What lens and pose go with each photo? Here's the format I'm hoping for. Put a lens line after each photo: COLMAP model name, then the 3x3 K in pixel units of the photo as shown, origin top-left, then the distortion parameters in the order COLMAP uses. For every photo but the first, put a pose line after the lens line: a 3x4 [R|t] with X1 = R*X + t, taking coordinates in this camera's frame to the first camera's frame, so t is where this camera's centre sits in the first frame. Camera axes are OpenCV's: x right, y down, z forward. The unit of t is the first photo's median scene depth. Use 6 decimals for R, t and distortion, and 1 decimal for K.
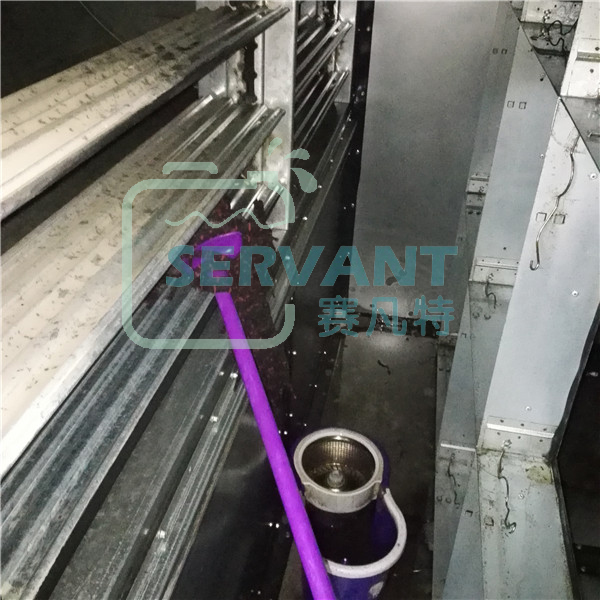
lens RADIAL K [[651.5, 0, 300.0], [0, 651.5, 300.0], [0, 0, 1]] dist [0.149335, -0.448281]
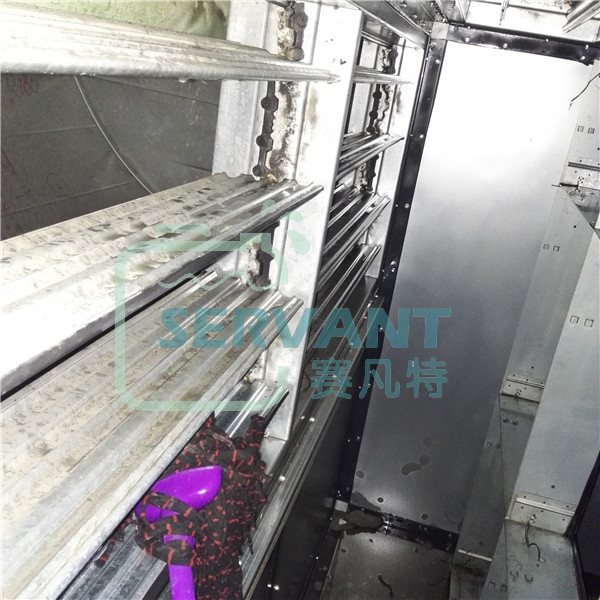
lens RADIAL K [[683.0, 0, 300.0], [0, 683.0, 300.0], [0, 0, 1]] dist [0.121763, -0.300433]
pose [[0.991121, 0.129805, -0.028811, -0.002195], [-0.132961, 0.966146, -0.221097, -0.092169], [-0.000864, 0.222965, 0.974826, 0.161016]]
